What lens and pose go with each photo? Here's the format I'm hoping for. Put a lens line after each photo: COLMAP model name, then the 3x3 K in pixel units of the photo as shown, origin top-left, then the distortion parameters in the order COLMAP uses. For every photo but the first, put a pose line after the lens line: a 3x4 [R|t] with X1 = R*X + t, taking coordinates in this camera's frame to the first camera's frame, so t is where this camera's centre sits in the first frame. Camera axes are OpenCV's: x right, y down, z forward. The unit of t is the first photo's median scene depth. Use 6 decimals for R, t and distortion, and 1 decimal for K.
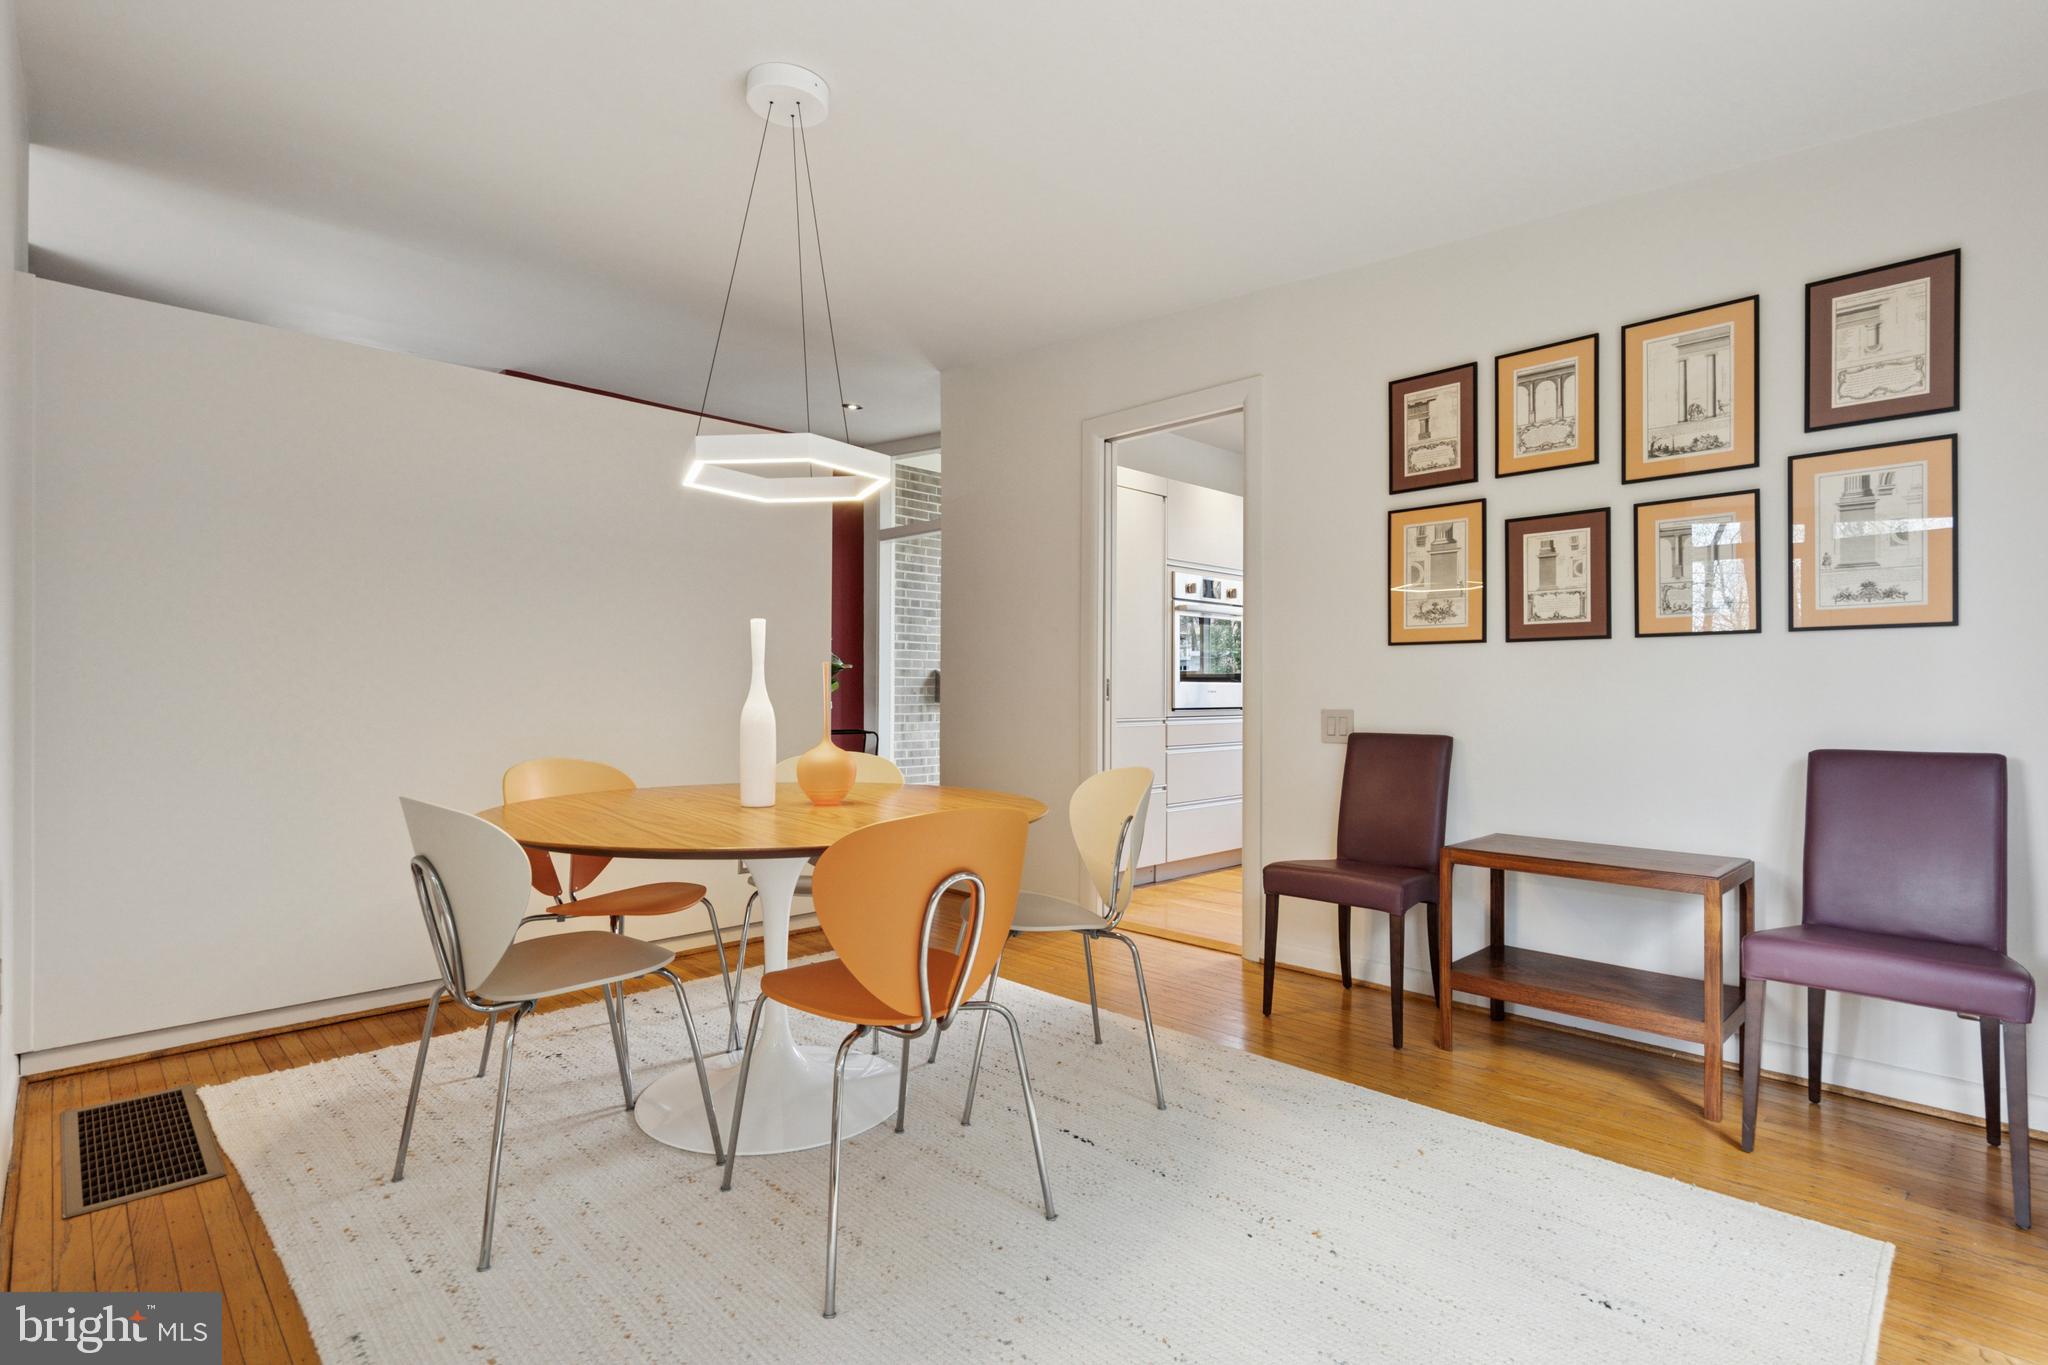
lens RADIAL K [[962.3, 0, 1017.7], [0, 962.3, 684.3], [0, 0, 1]] dist [0.001494, 0.000122]
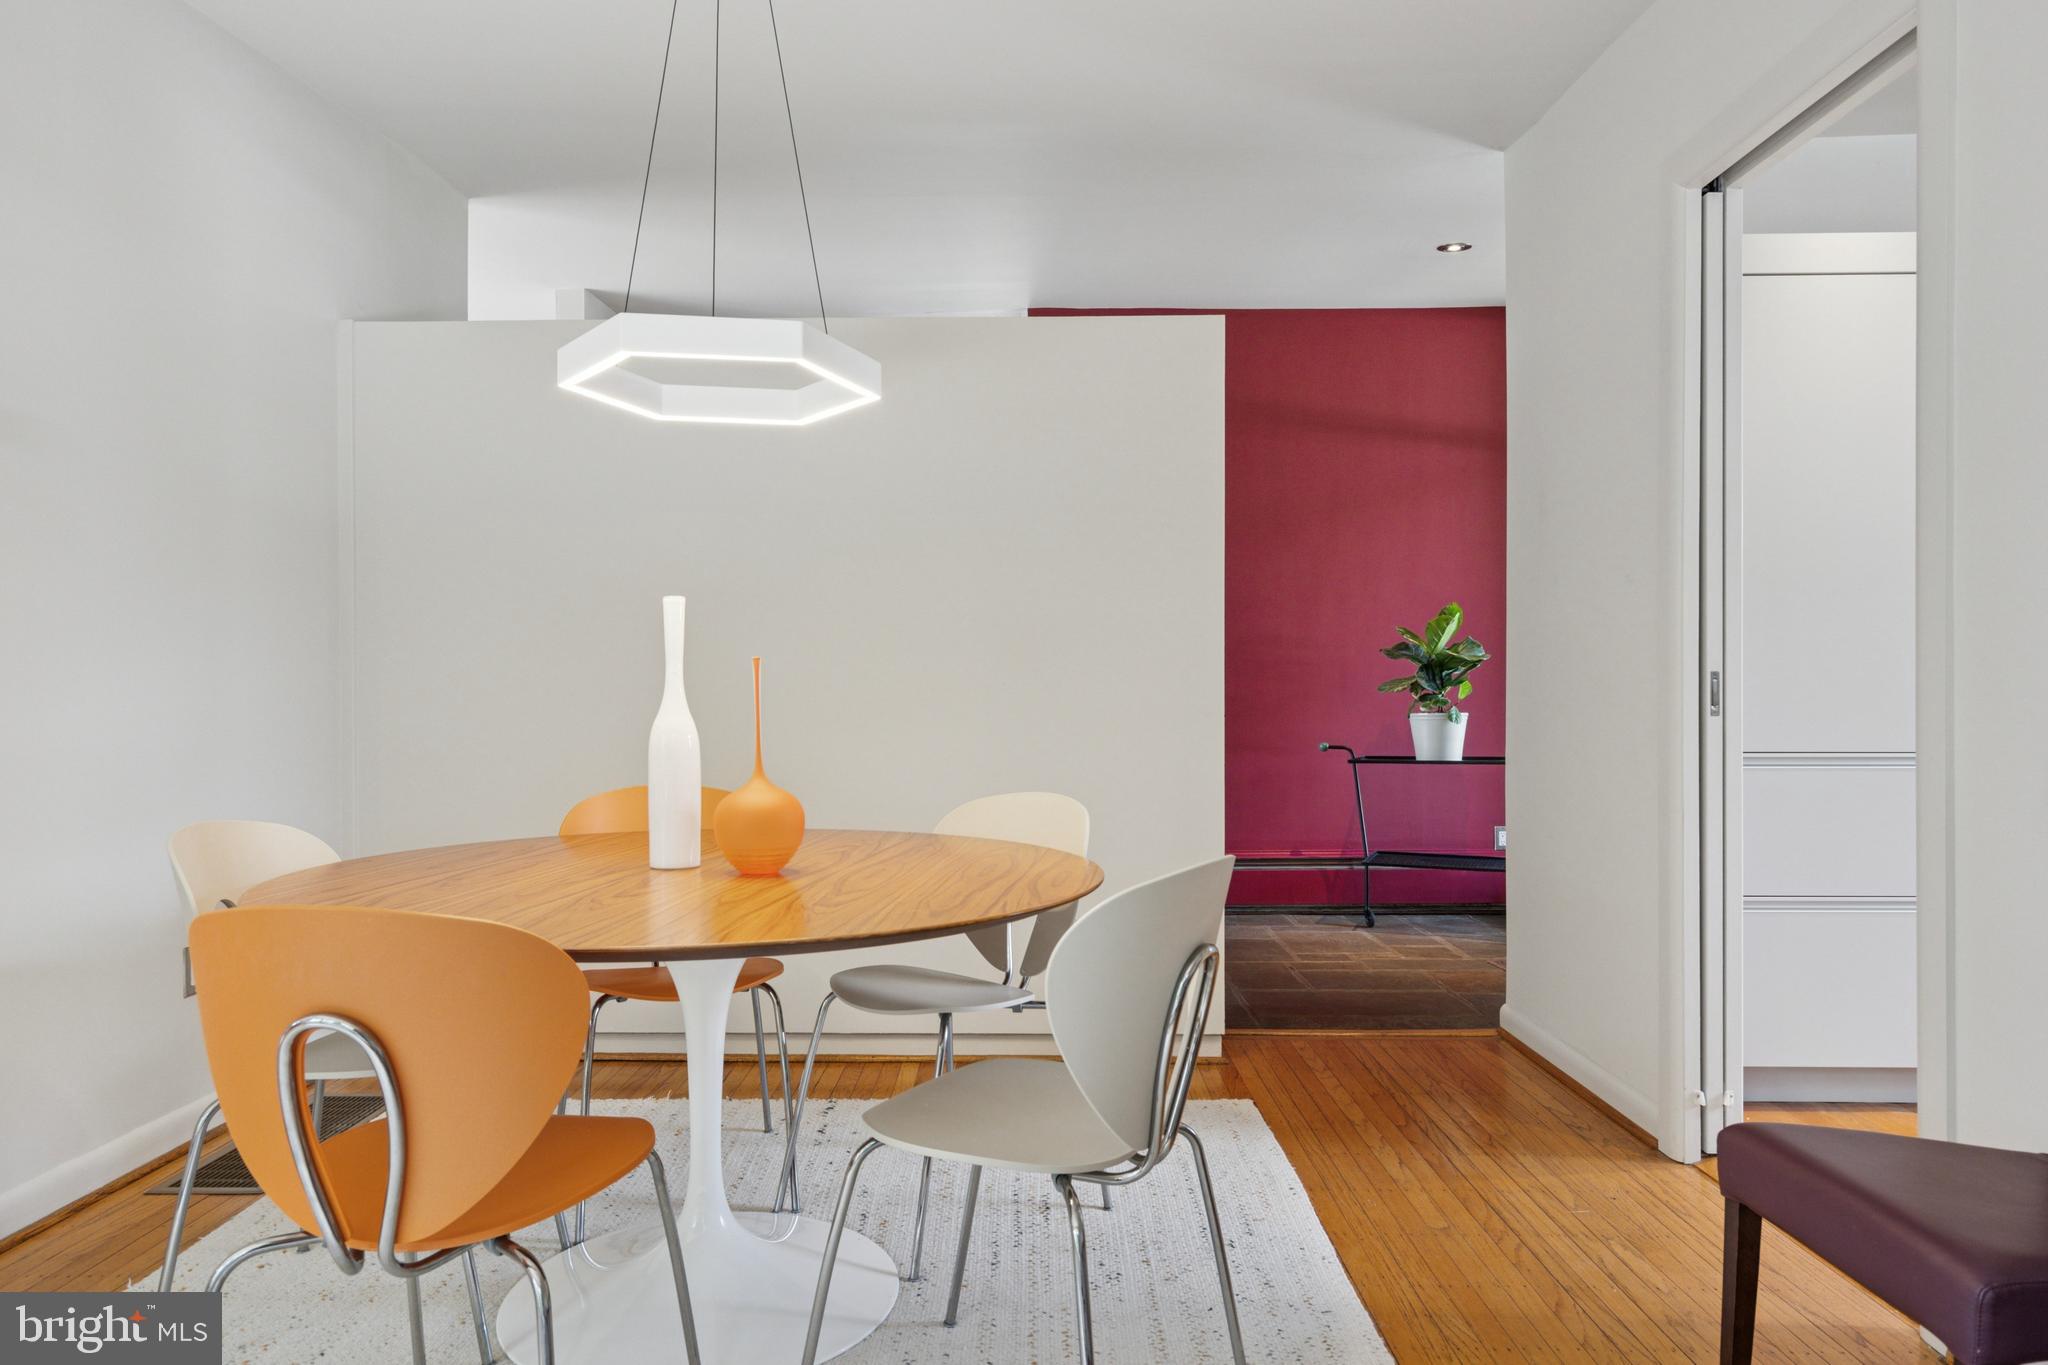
lens RADIAL K [[1278.6, 0, 1029.4], [0, 1278.6, 669.6], [0, 0, 1]] dist [0.010801, 0.000785]
pose [[0.709637, -0.018863, -0.704315, 0.506286], [0.010495, 0.999814, -0.016203, 0.001793], [0.704489, 0.004107, 0.709703, 0.465421]]
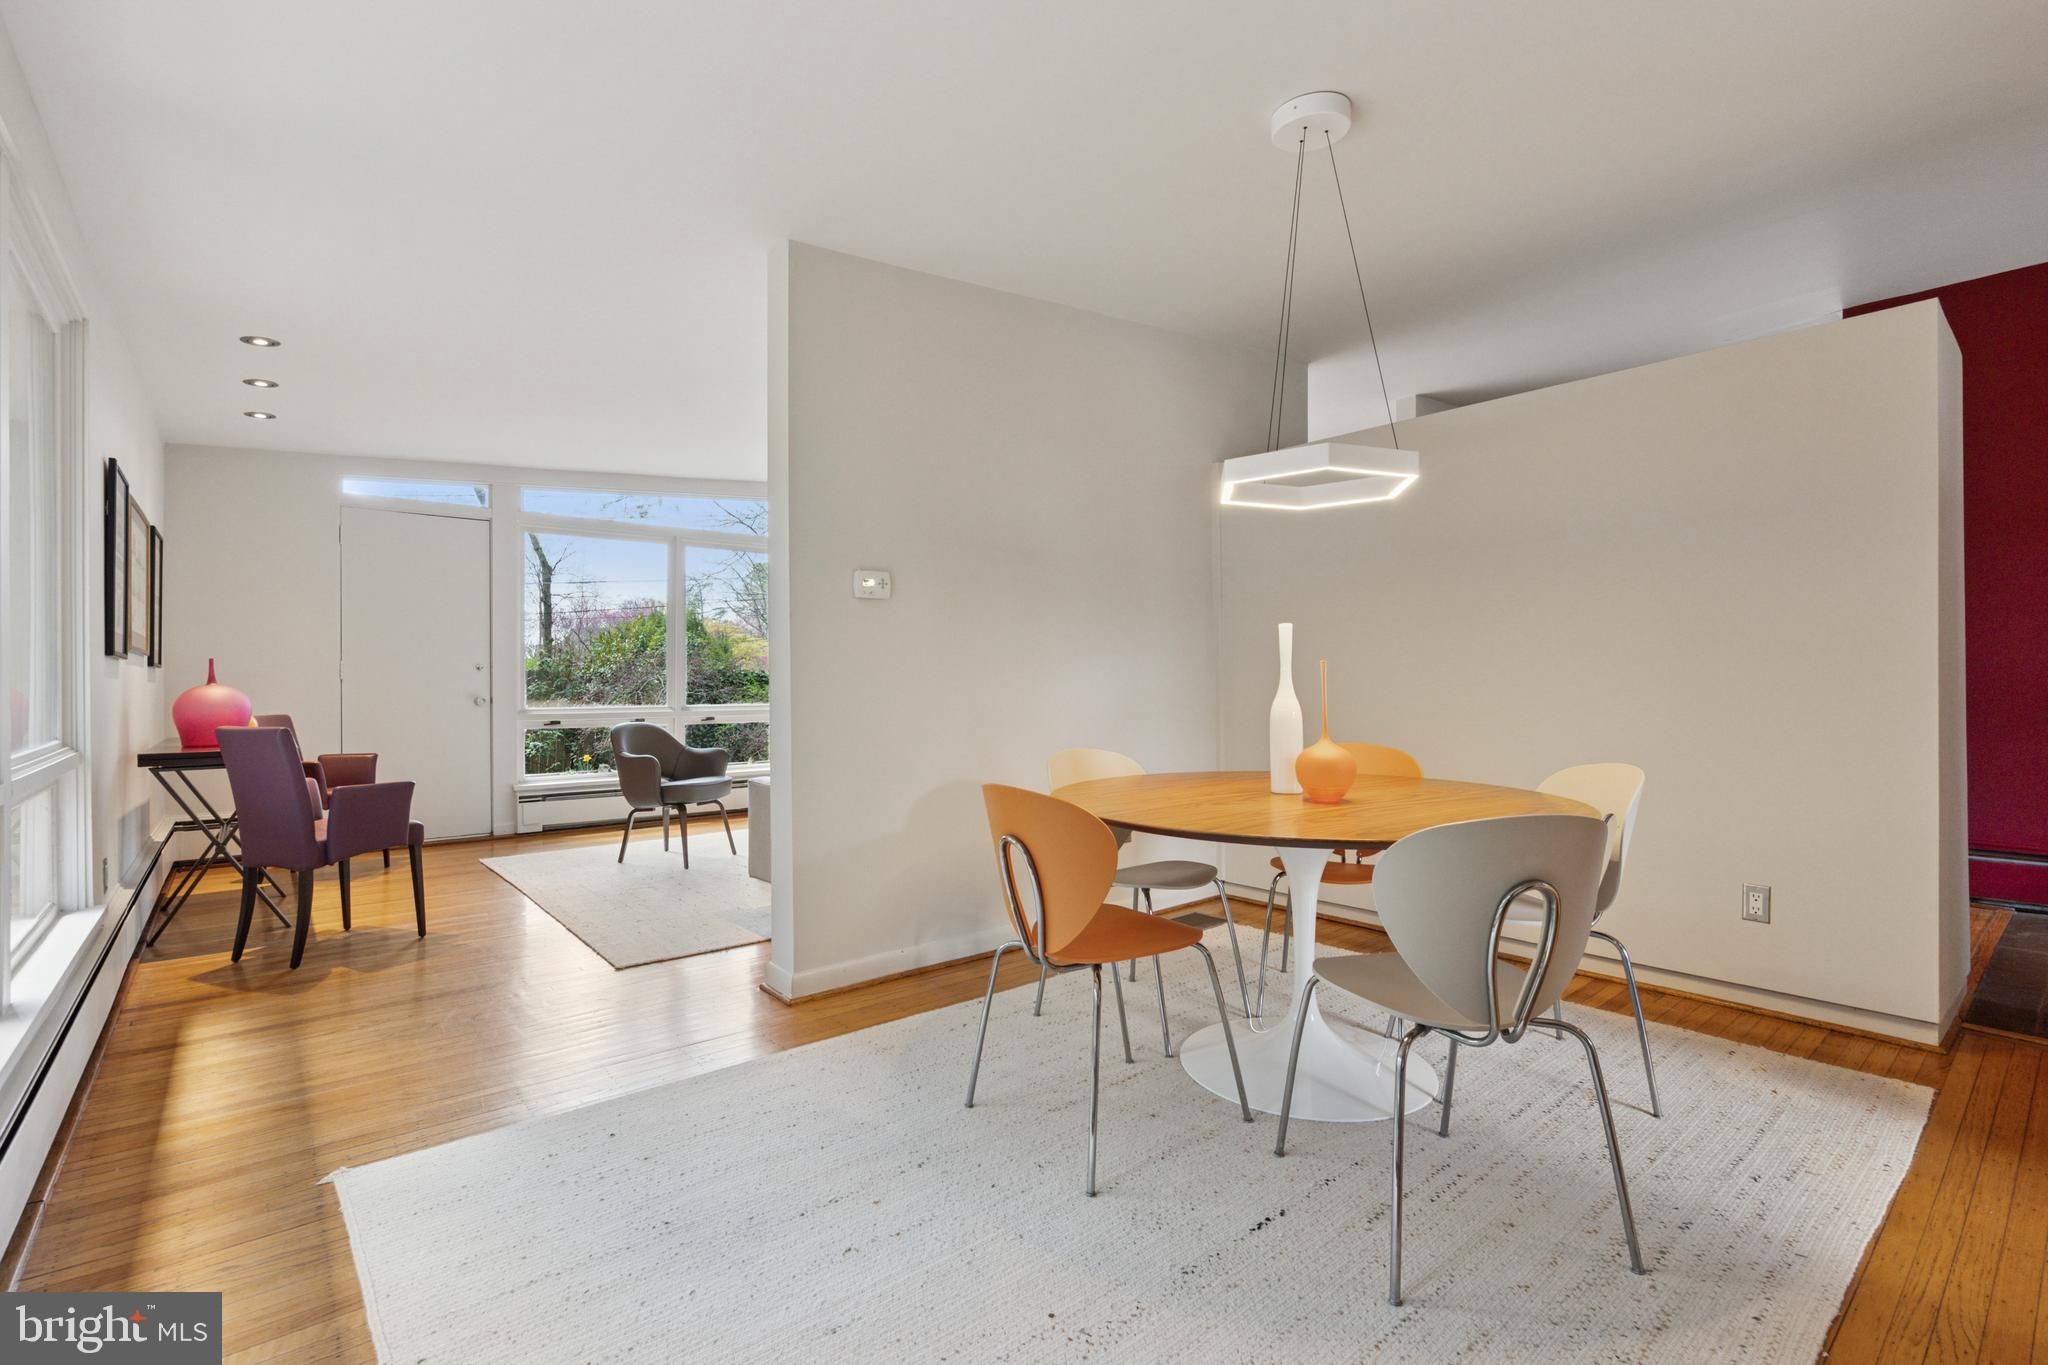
lens RADIAL K [[931.2, 0, 1006.1], [0, 931.2, 680.5], [0, 0, 1]] dist [-0.004627, 0.002192]
pose [[-0.088870, -0.007013, -0.996019, 0.749361], [0.012329, 0.999891, -0.008141, 0.002167], [0.995967, -0.013003, -0.088773, 0.686476]]
